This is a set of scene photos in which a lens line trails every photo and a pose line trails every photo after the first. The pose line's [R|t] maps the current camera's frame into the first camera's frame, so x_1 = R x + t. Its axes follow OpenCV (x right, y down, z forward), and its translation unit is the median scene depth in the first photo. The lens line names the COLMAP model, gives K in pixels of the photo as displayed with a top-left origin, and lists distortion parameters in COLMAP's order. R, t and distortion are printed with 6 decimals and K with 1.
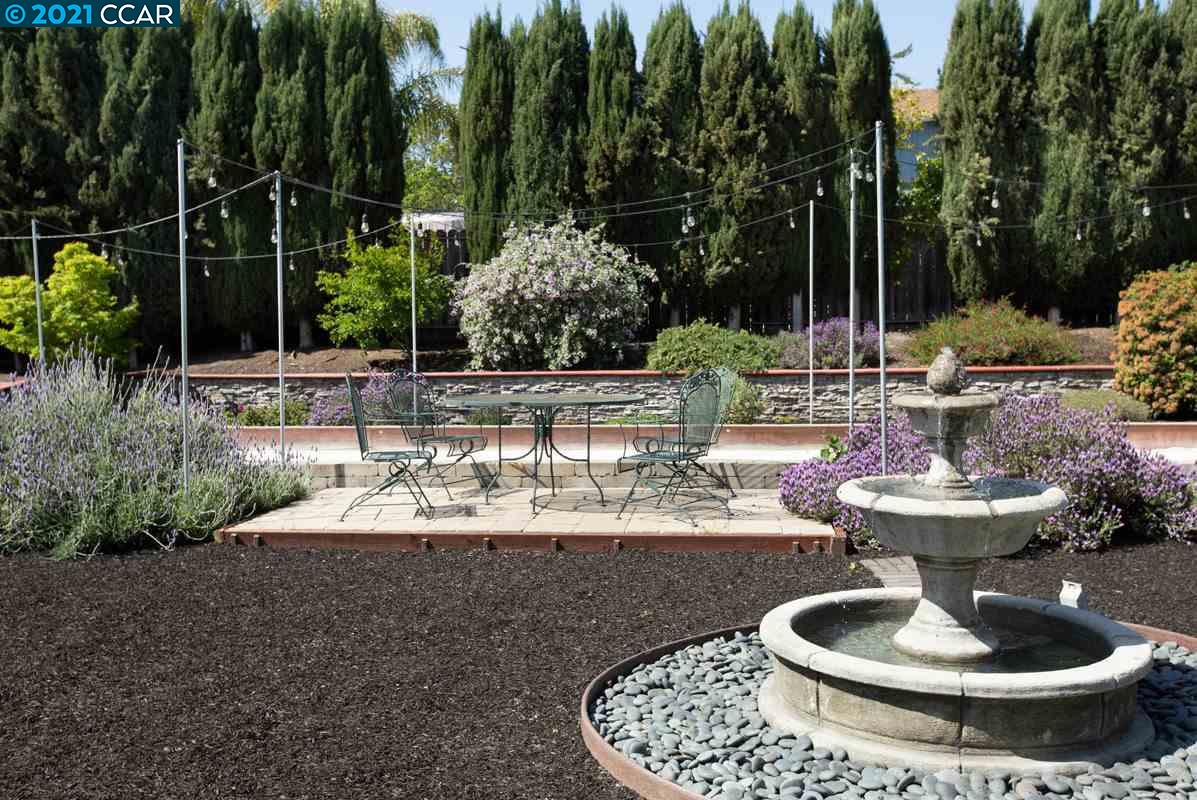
lens RADIAL K [[1114.7, 0, 603.0], [0, 1114.7, 402.1], [0, 0, 1]] dist [0.052066, 0.000000]
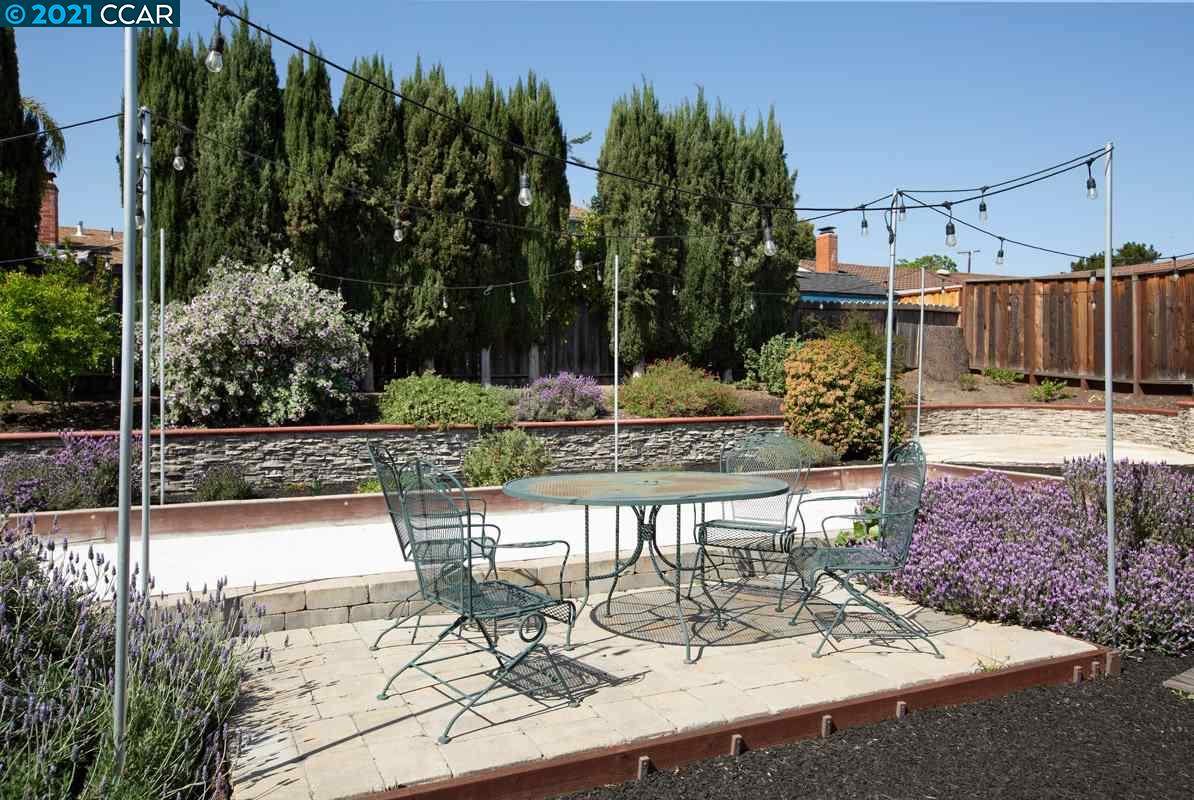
lens RADIAL K [[869.0, 0, 590.6], [0, 869.0, 394.0], [0, 0, 1]] dist [0.000688, 0.030644]
pose [[0.857137, 0.002783, 0.515081, -0.177212], [0.021649, 0.998907, -0.041422, -0.018336], [-0.514633, 0.046655, 0.856140, 0.260021]]
